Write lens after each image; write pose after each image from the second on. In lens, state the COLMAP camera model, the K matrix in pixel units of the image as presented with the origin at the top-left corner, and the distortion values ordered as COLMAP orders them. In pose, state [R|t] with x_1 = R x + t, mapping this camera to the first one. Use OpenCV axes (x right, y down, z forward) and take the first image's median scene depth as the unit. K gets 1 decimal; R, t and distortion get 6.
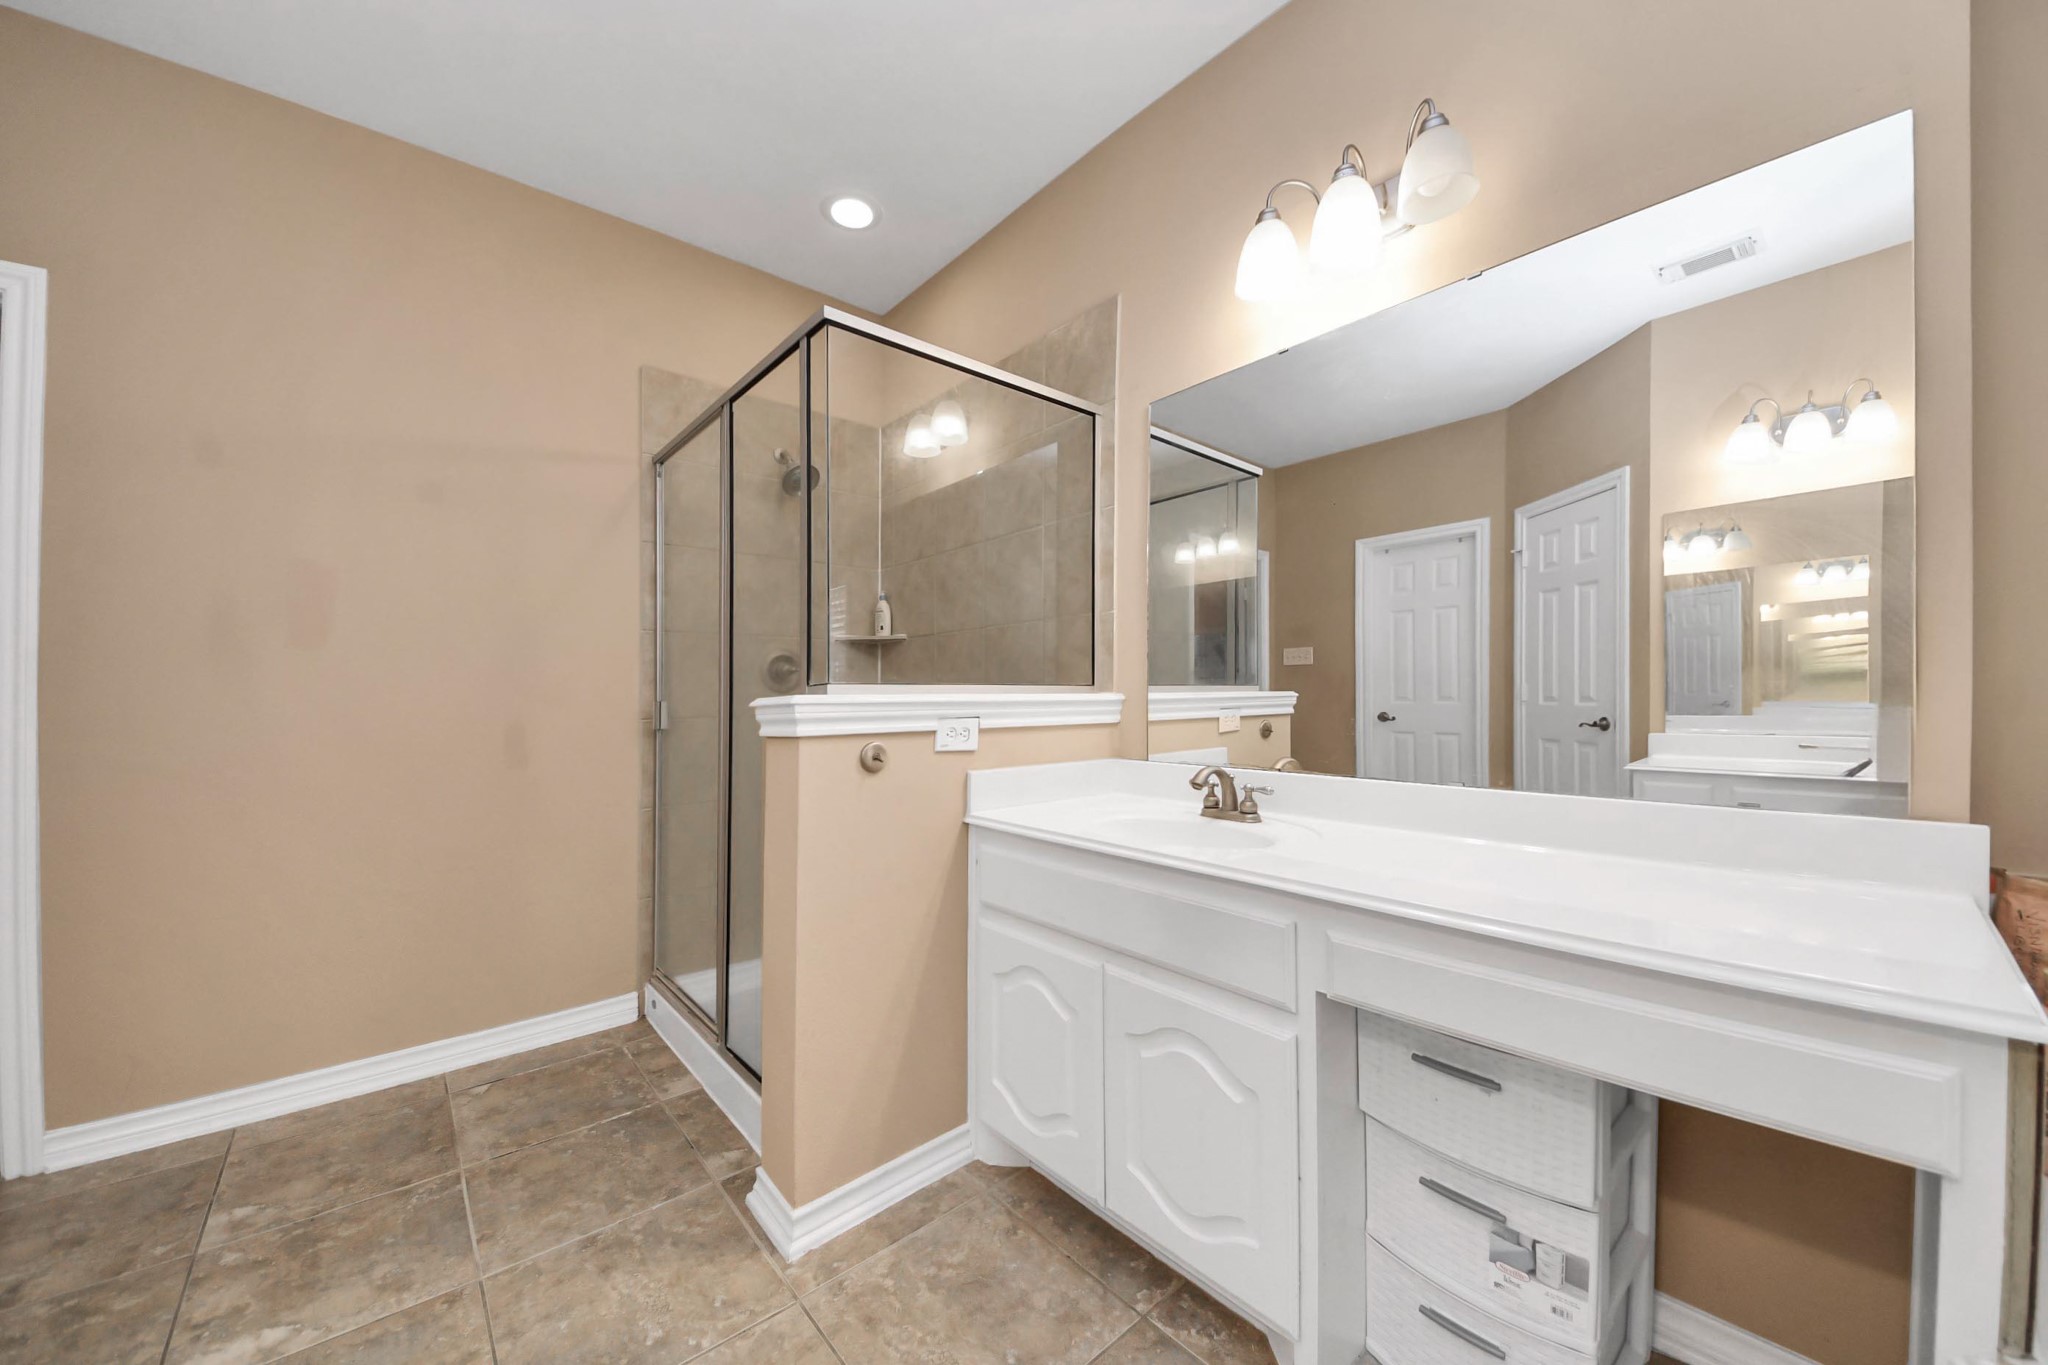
lens RADIAL K [[738.0, 0, 1020.0], [0, 738.0, 680.7], [0, 0, 1]] dist [0.025277, -0.017776]
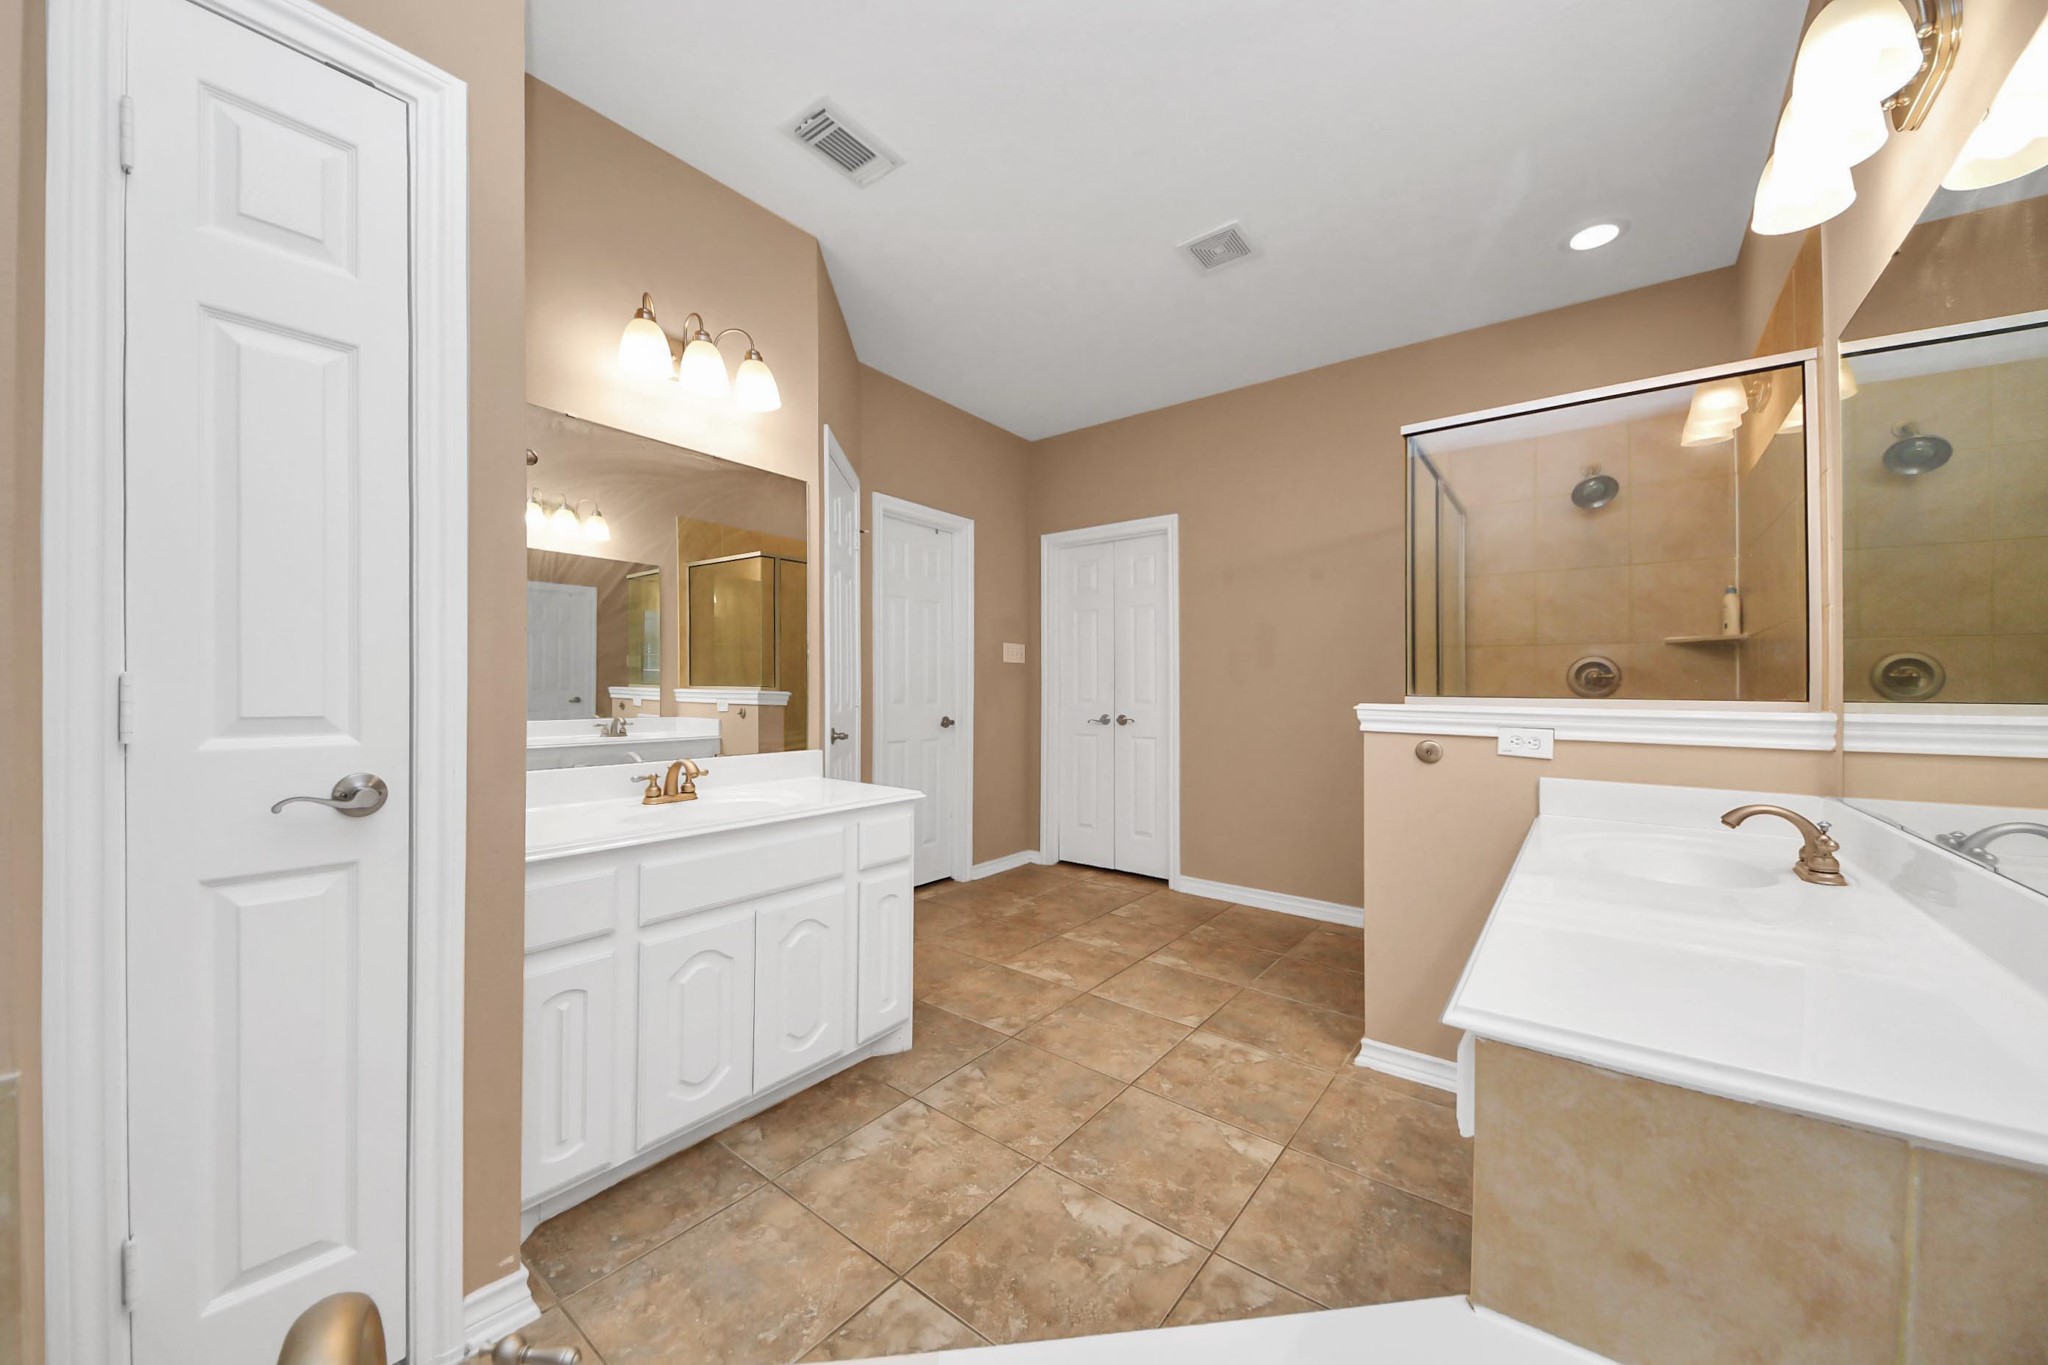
lens RADIAL K [[738.0, 0, 1020.0], [0, 738.0, 680.7], [0, 0, 1]] dist [0.025277, -0.017776]
pose [[0.195286, 0.002037, -0.980744, 0.917225], [0.014084, 0.999889, 0.004881, -0.040143], [0.980645, -0.014766, 0.195236, 0.007981]]
